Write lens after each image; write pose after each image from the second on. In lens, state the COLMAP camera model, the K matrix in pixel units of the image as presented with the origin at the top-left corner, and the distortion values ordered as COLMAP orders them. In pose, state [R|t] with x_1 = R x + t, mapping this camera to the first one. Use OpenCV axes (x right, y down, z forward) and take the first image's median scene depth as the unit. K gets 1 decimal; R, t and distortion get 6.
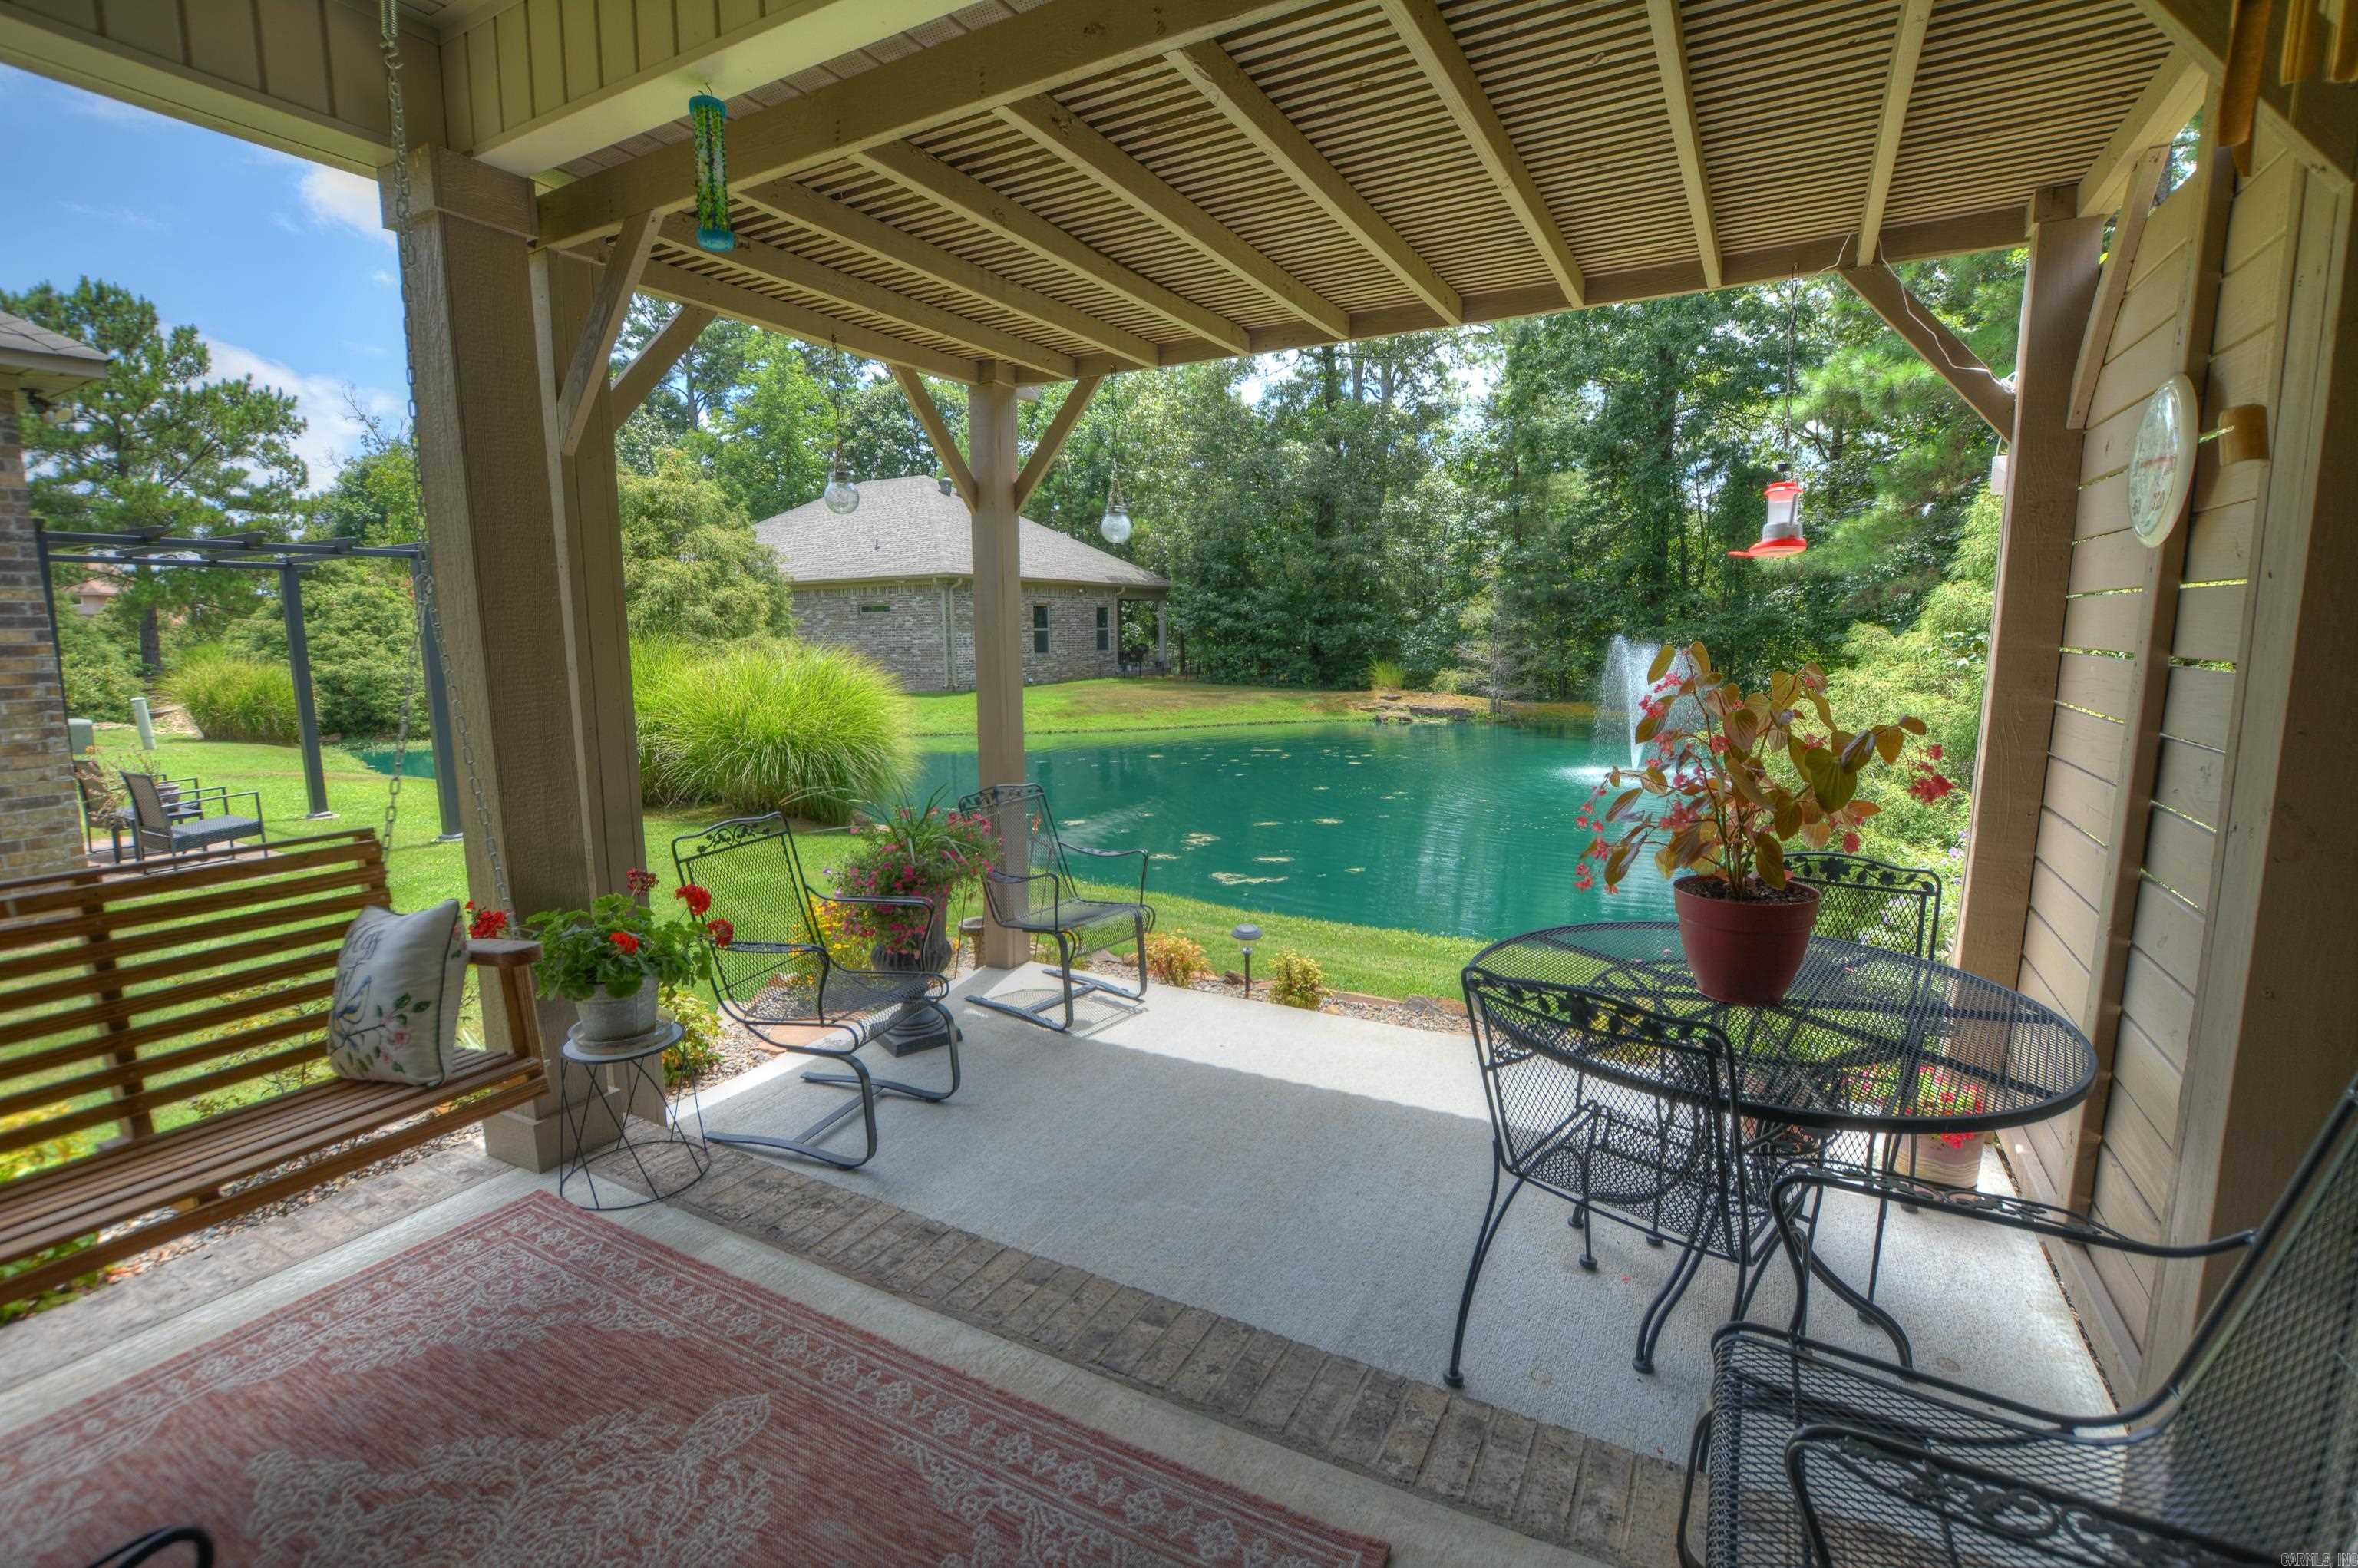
lens RADIAL K [[1036.9, 0, 1179.0], [0, 1036.9, 784.0], [0, 0, 1]] dist [-0.033988, 0.000545]
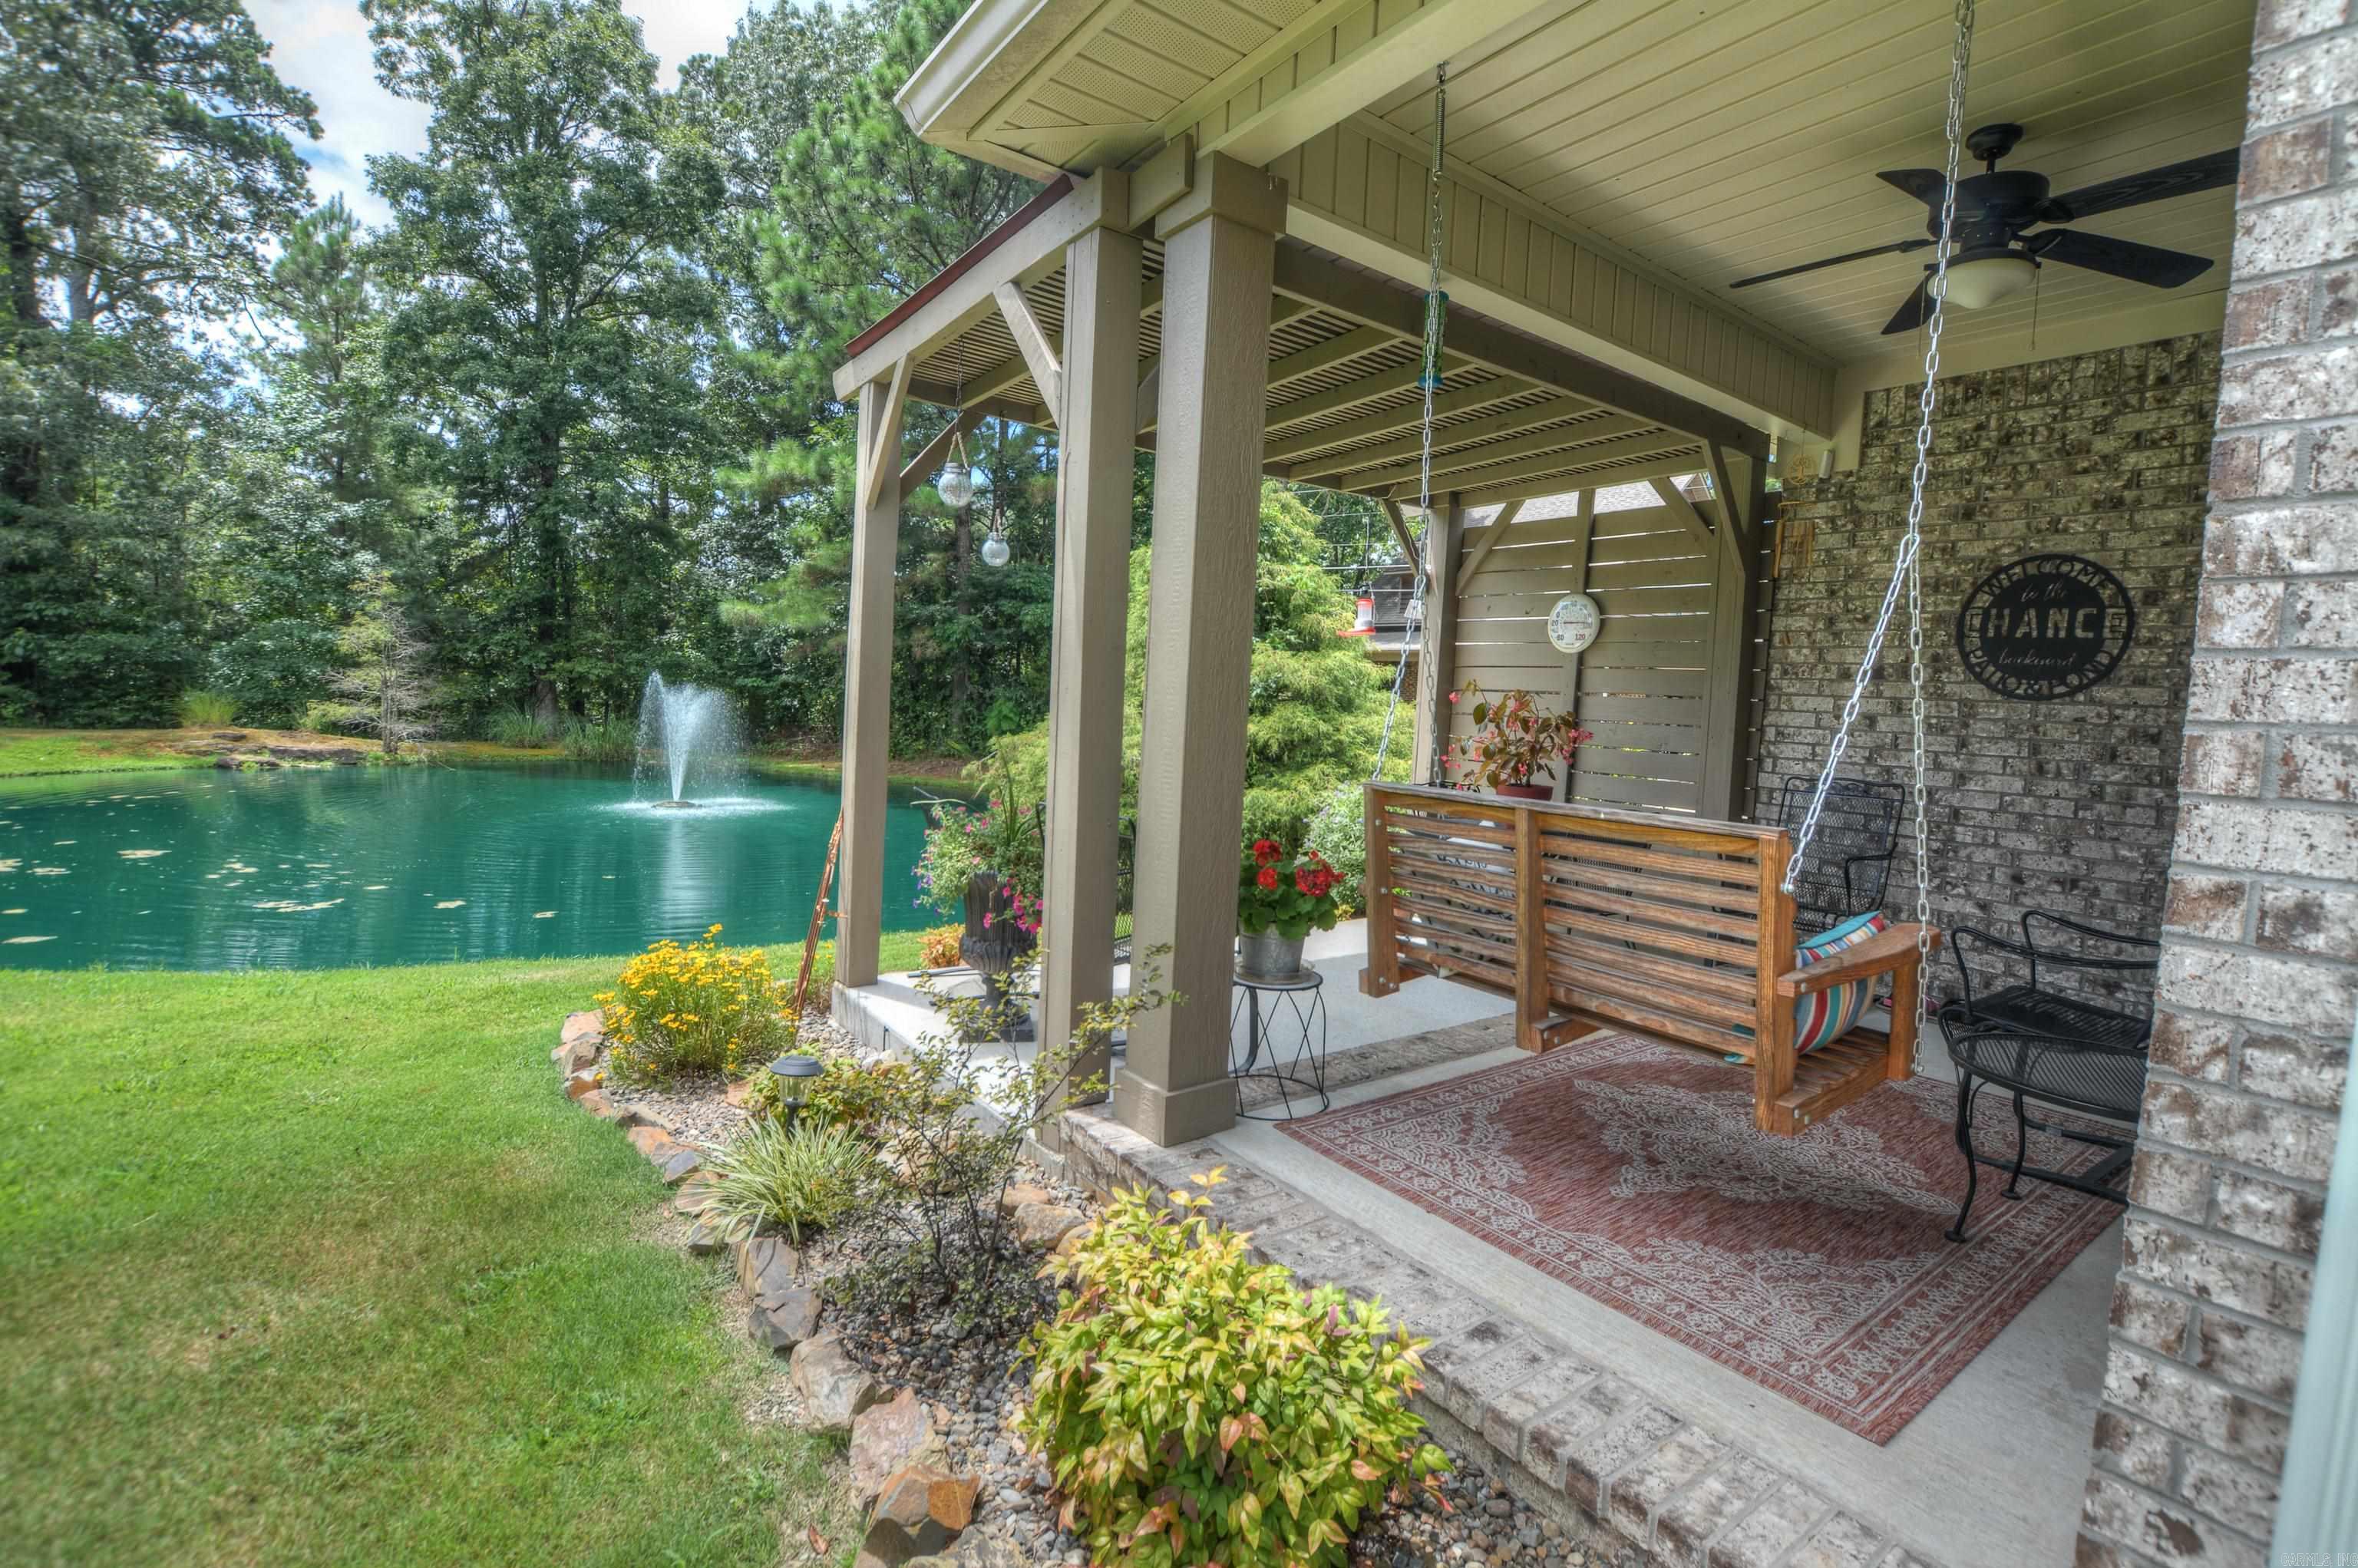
lens RADIAL K [[1043.5, 0, 1174.0], [0, 1043.5, 776.4], [0, 0, 1]] dist [-0.036278, 0.005619]
pose [[0.445377, -0.034118, 0.894693, -0.152929], [0.079227, 0.996856, -0.001426, 0.001512], [-0.891831, 0.071519, 0.446679, 0.051963]]
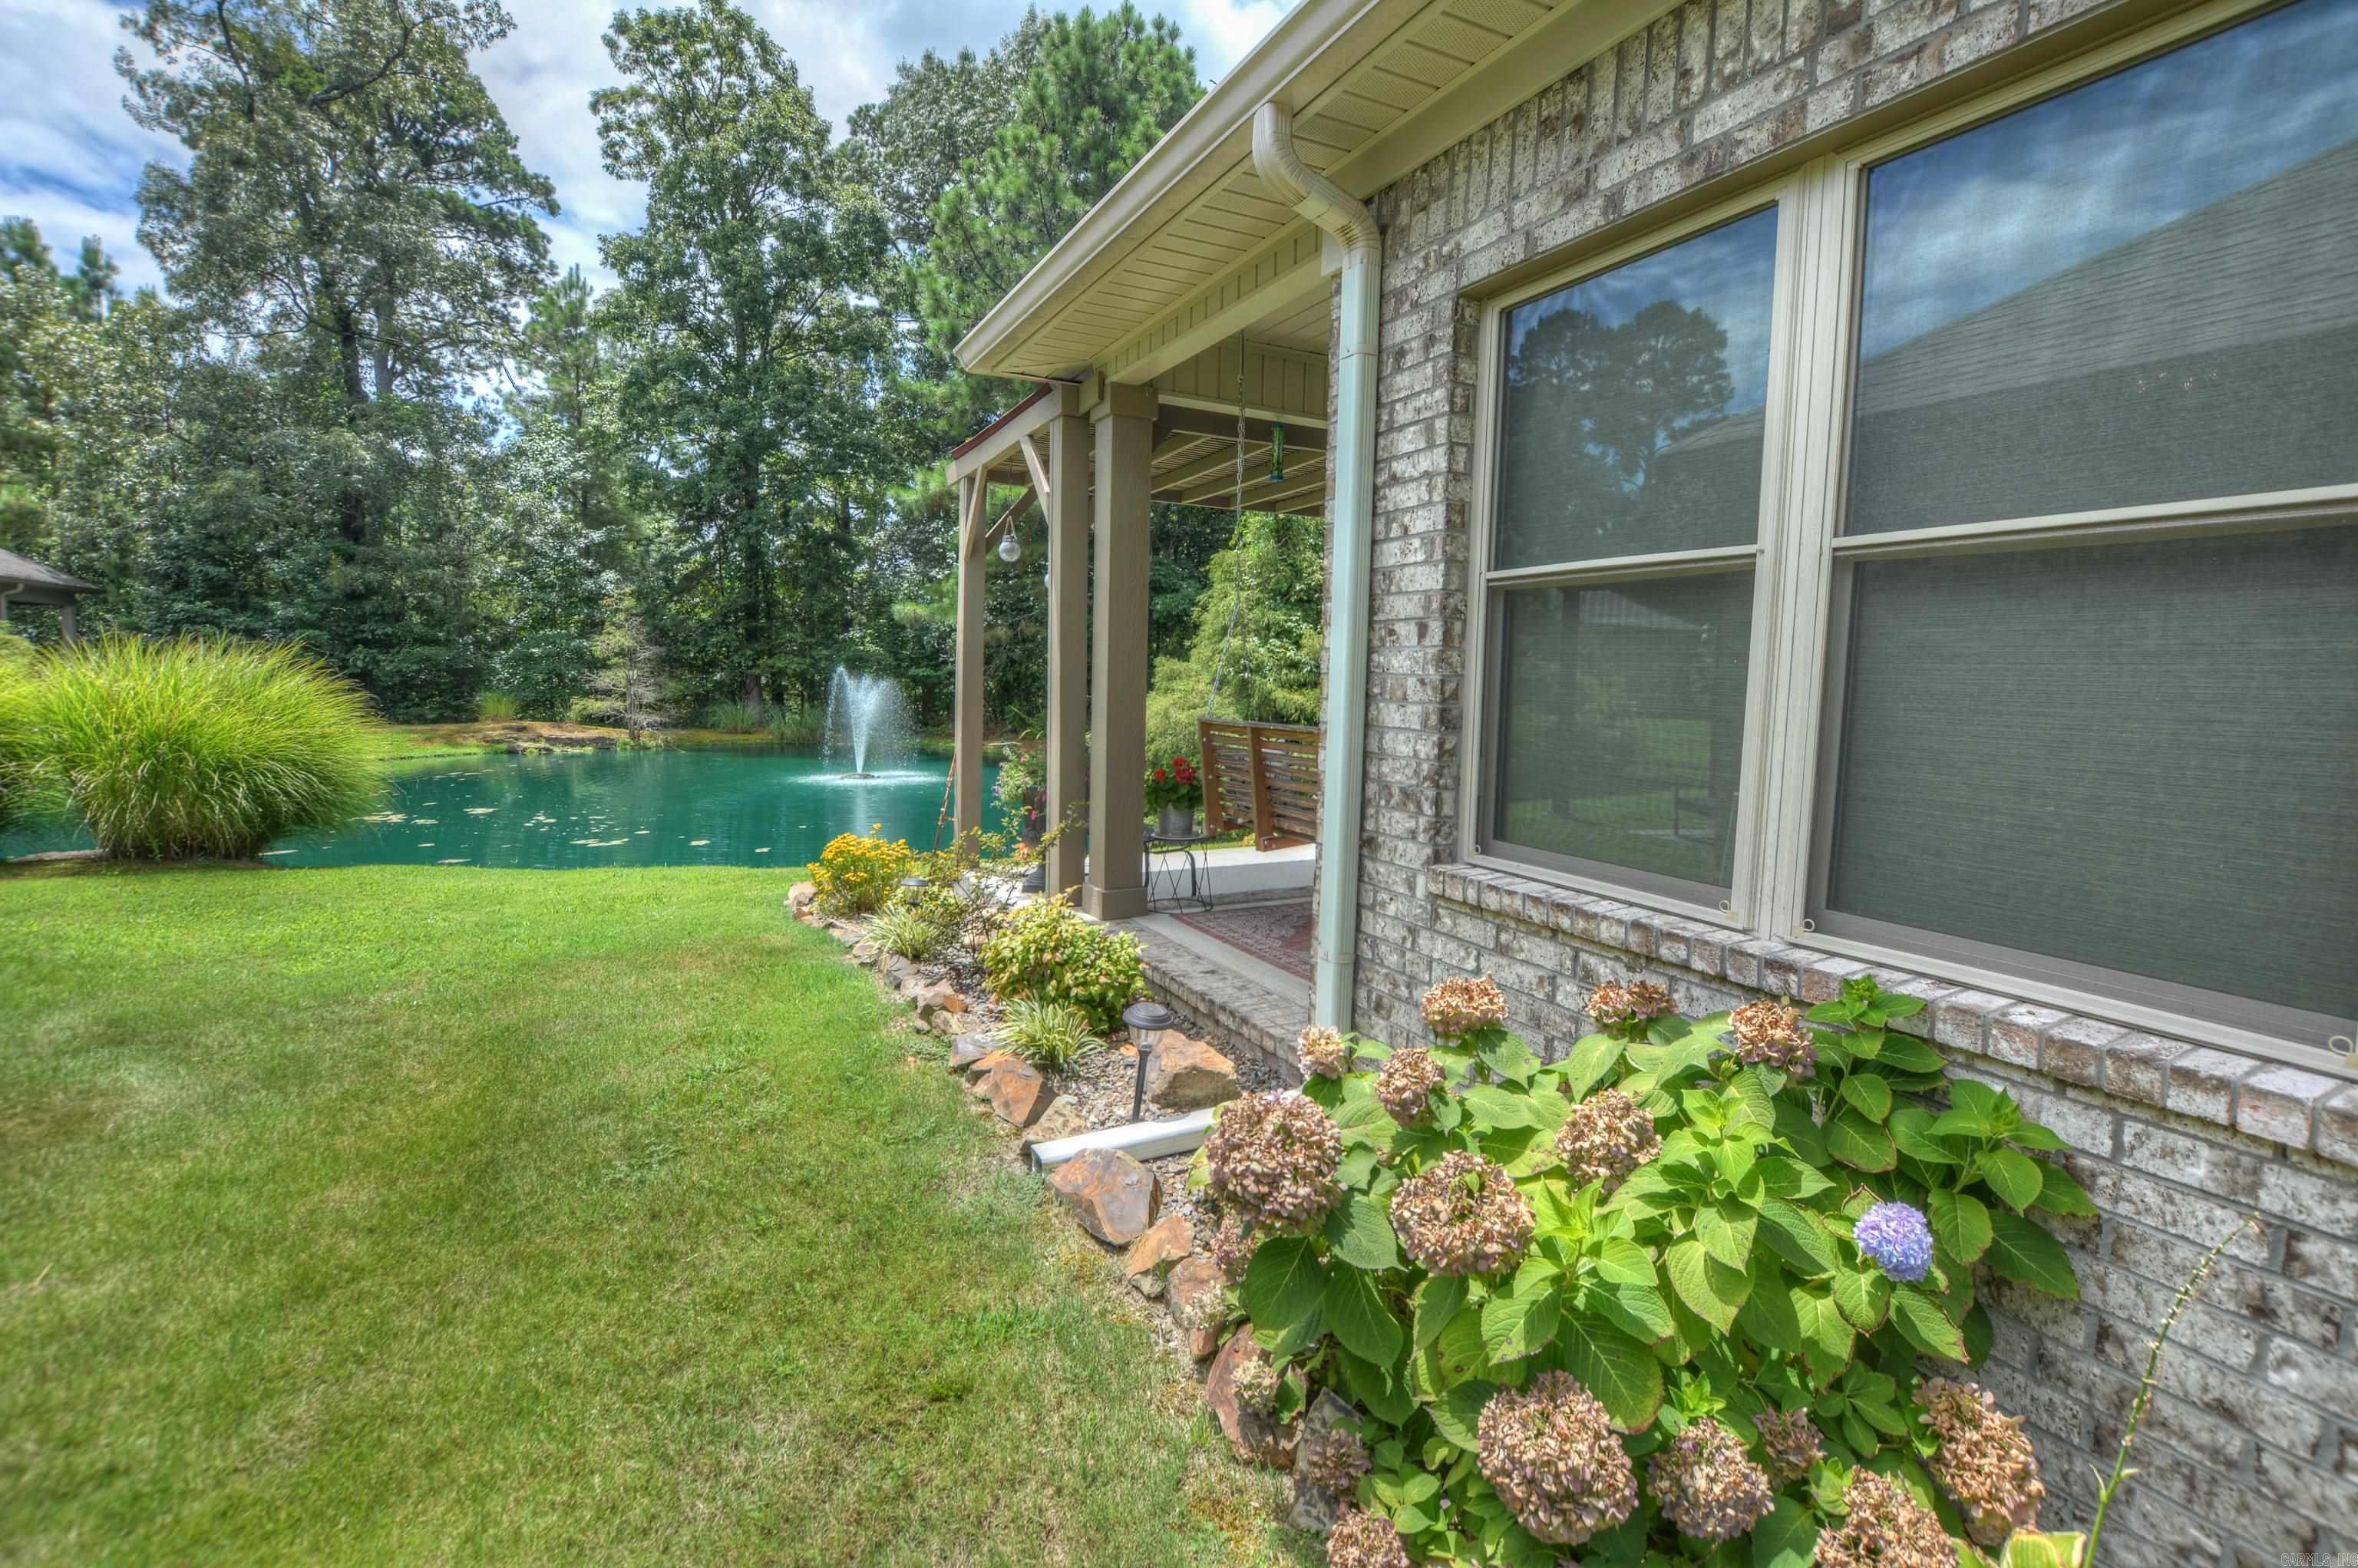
lens RADIAL K [[1036.9, 0, 1179.0], [0, 1036.9, 784.0], [0, 0, 1]] dist [-0.033988, 0.000545]
pose [[0.575411, -0.063179, 0.815420, -0.204726], [0.092853, 0.995612, 0.011618, 0.011754], [-0.812576, 0.069029, 0.578753, -0.017710]]
